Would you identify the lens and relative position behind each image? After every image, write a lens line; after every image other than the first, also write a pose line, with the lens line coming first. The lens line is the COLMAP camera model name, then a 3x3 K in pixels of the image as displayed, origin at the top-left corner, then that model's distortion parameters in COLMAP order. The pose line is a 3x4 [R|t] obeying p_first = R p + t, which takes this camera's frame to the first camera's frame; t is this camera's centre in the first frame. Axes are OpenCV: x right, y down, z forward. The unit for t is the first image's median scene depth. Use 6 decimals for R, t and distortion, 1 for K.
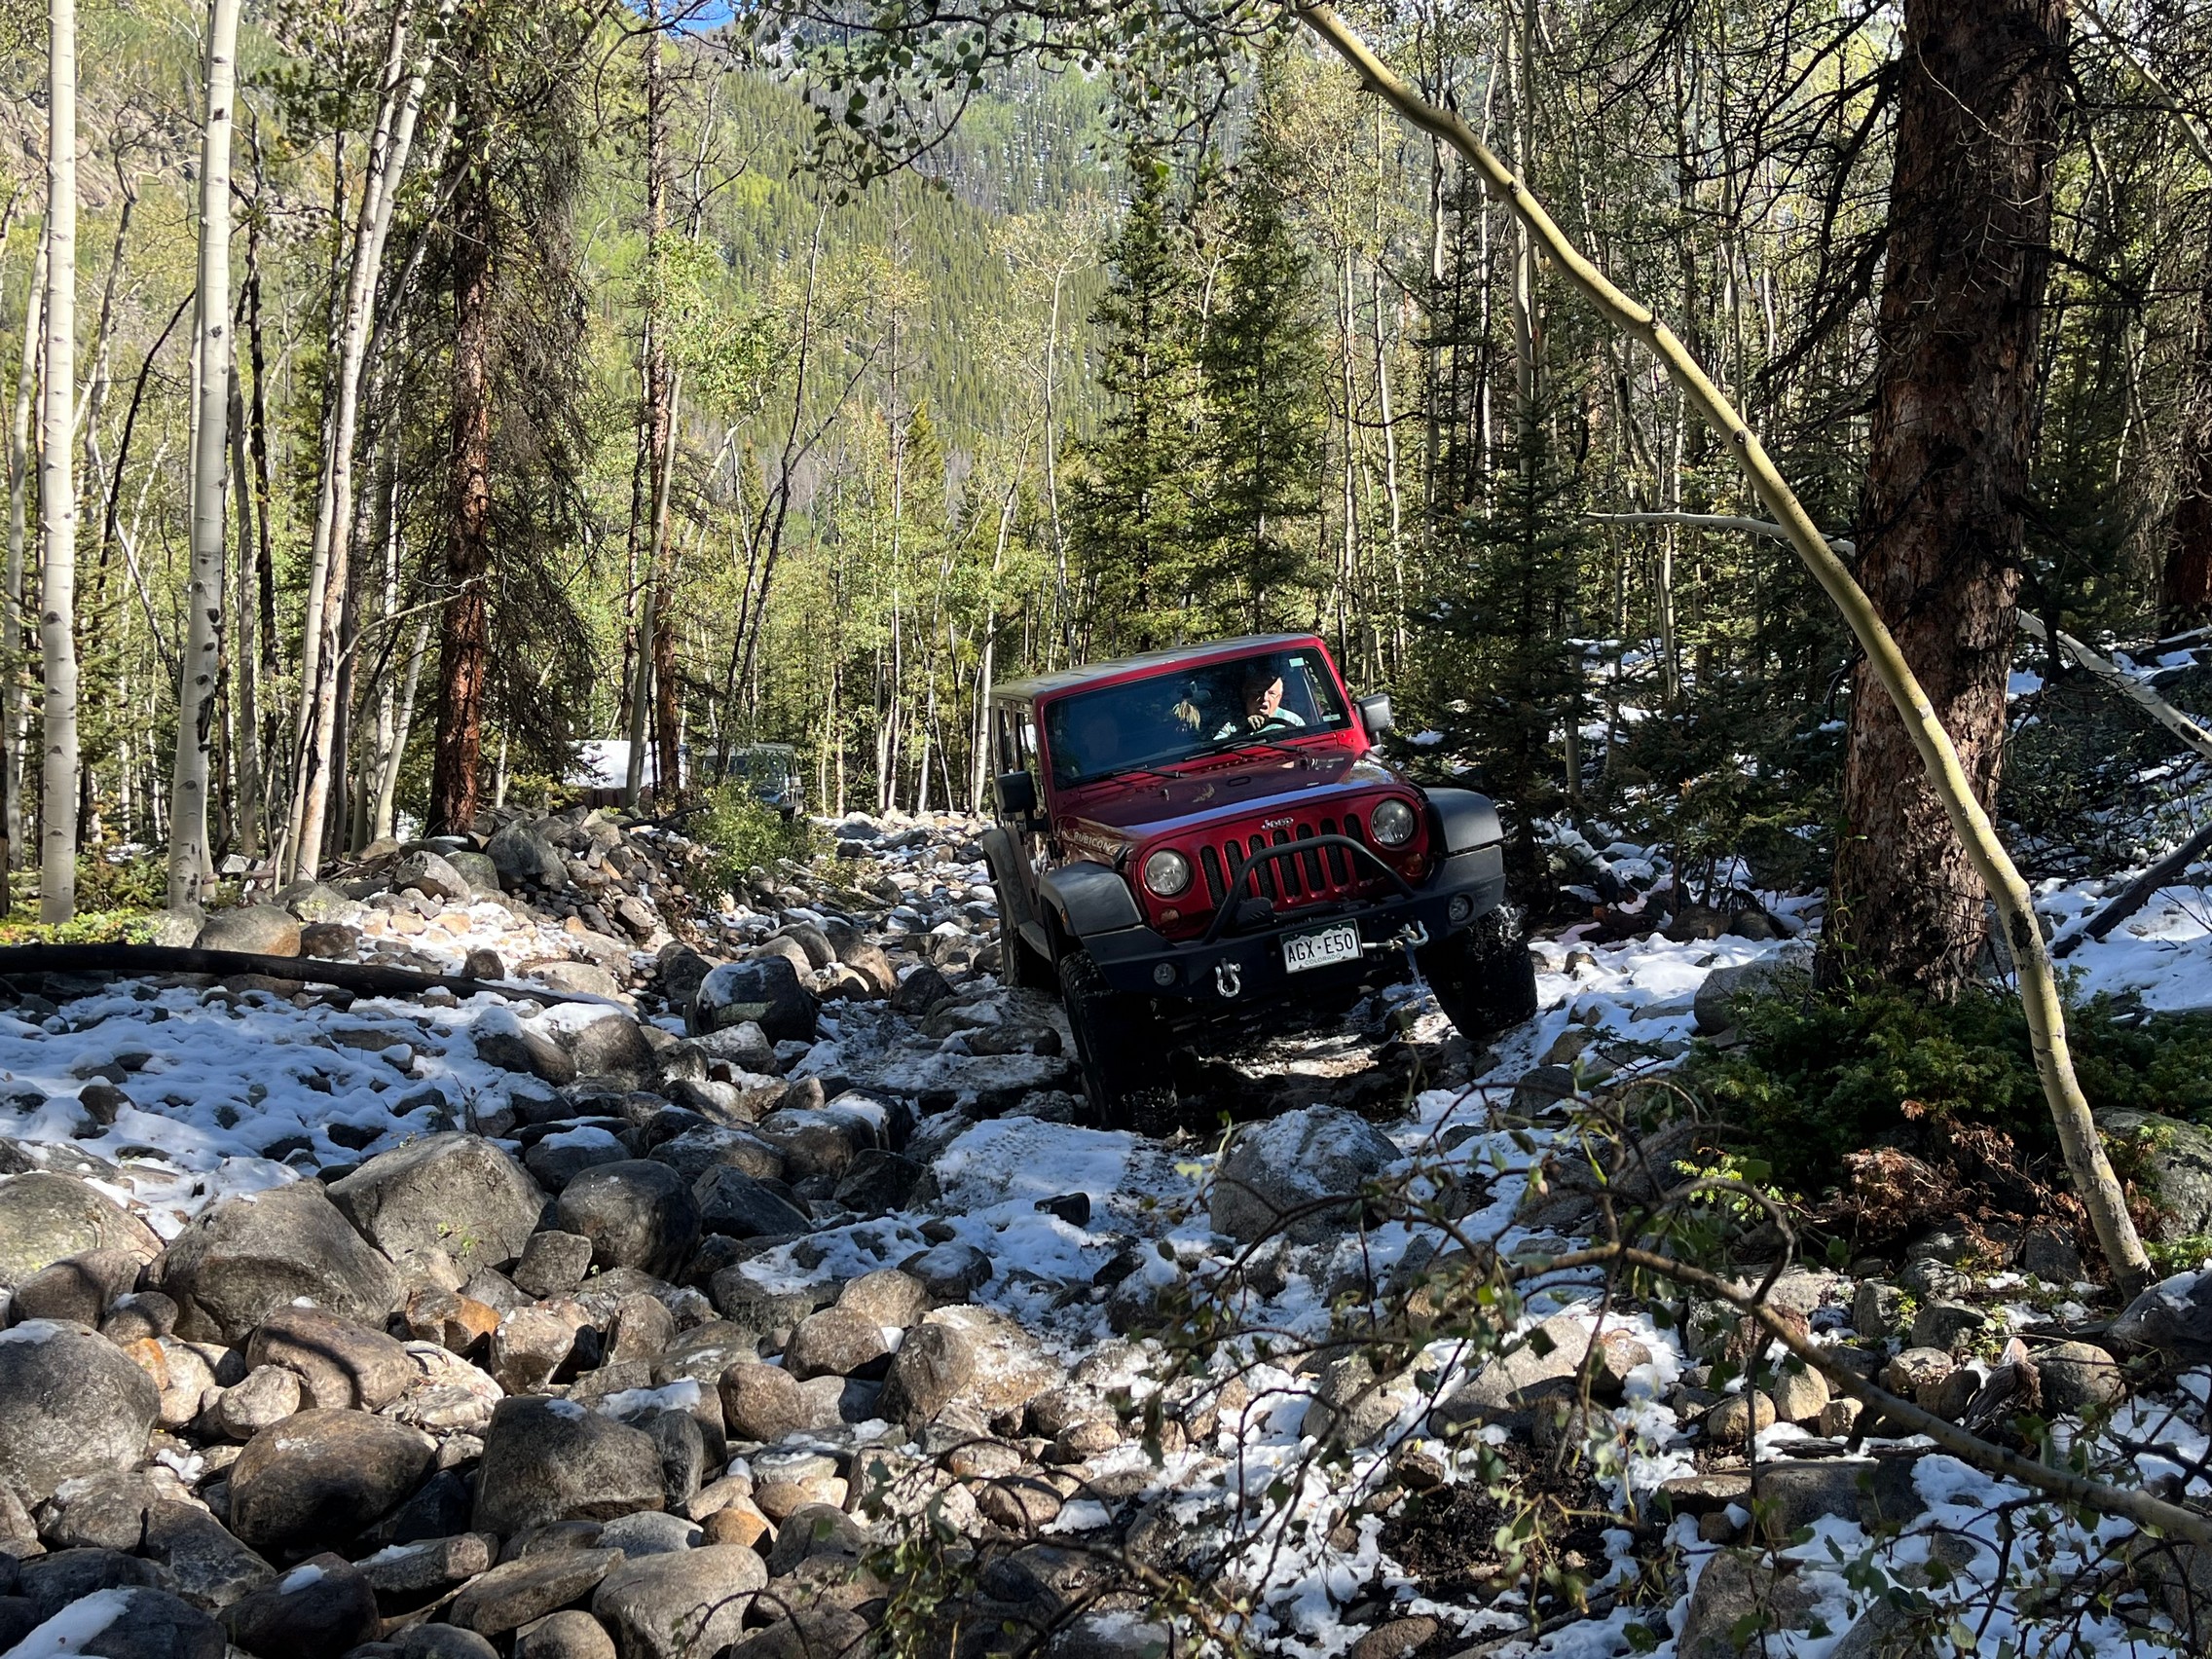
lens RADIAL K [[2125.9, 0, 1145.6], [0, 2125.9, 831.1], [0, 0, 1]] dist [0.041231, -0.026831]
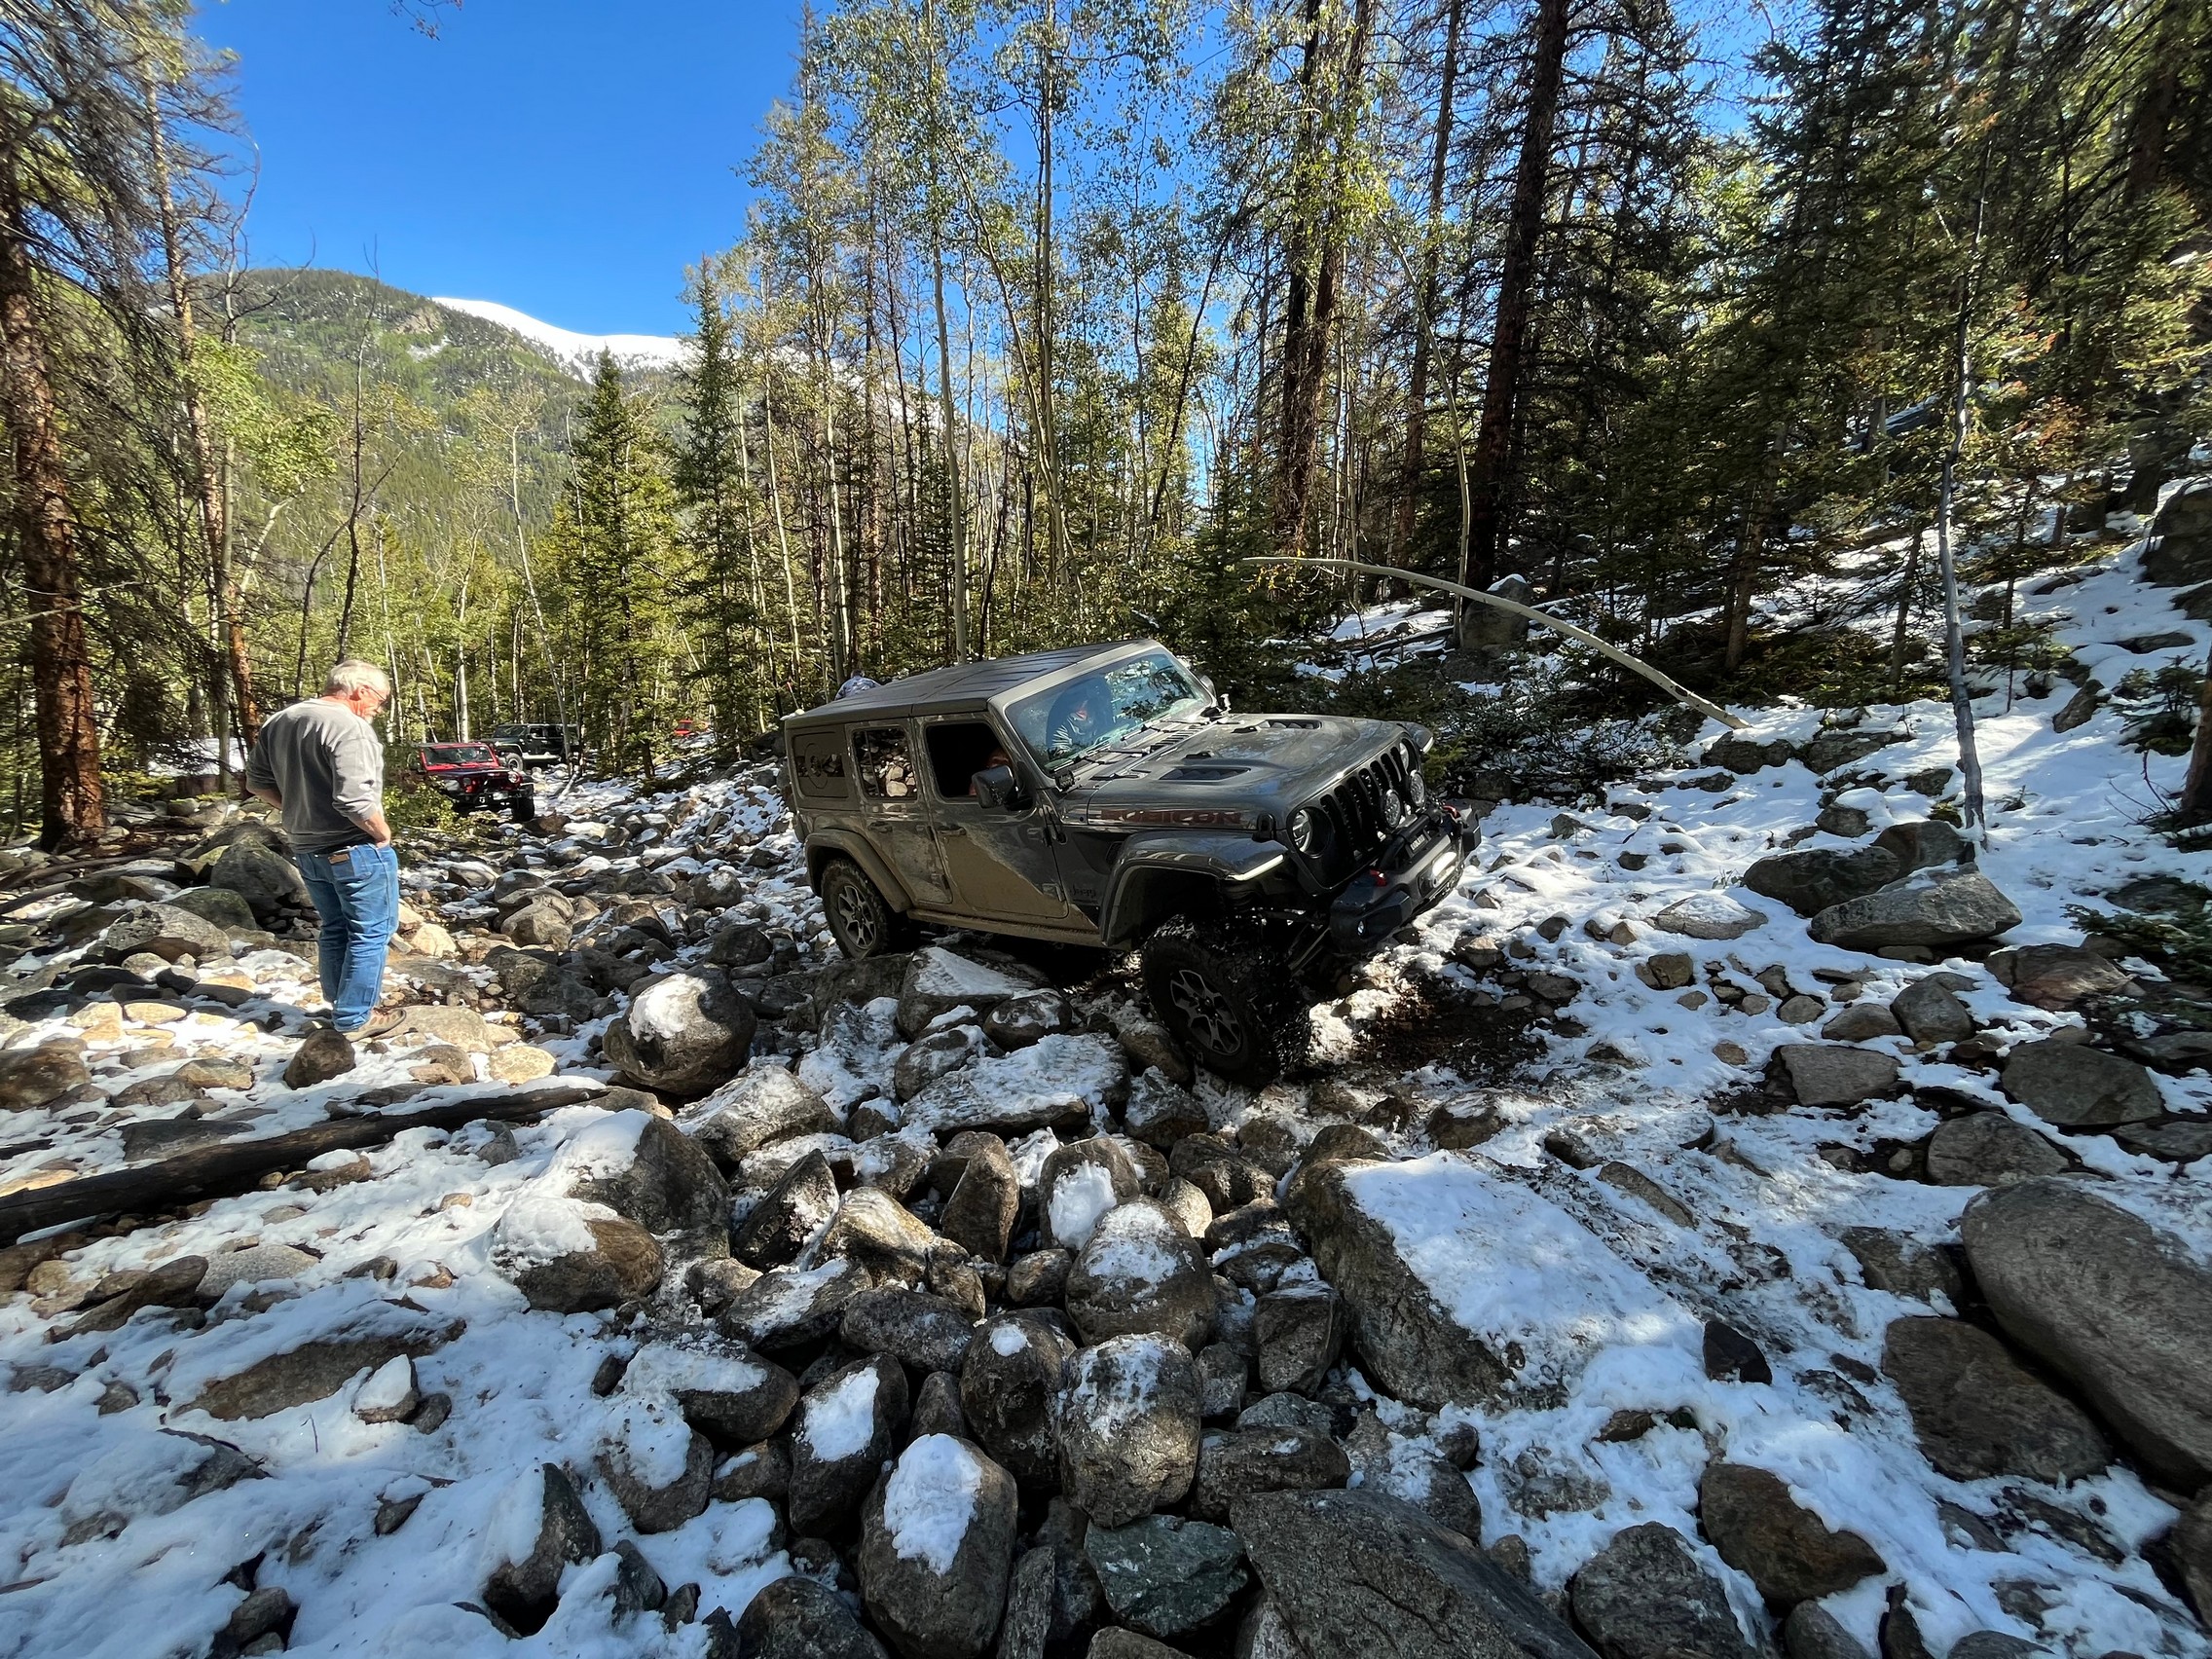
lens RADIAL K [[880.0, 0, 1106.0], [0, 880.0, 829.5], [0, 0, 1]] dist [-0.010319, -0.000057]
pose [[0.819681, -0.114816, 0.561195, -0.108928], [0.060115, 0.991538, 0.115057, -0.017093], [-0.569657, -0.060574, 0.819647, 0.257273]]
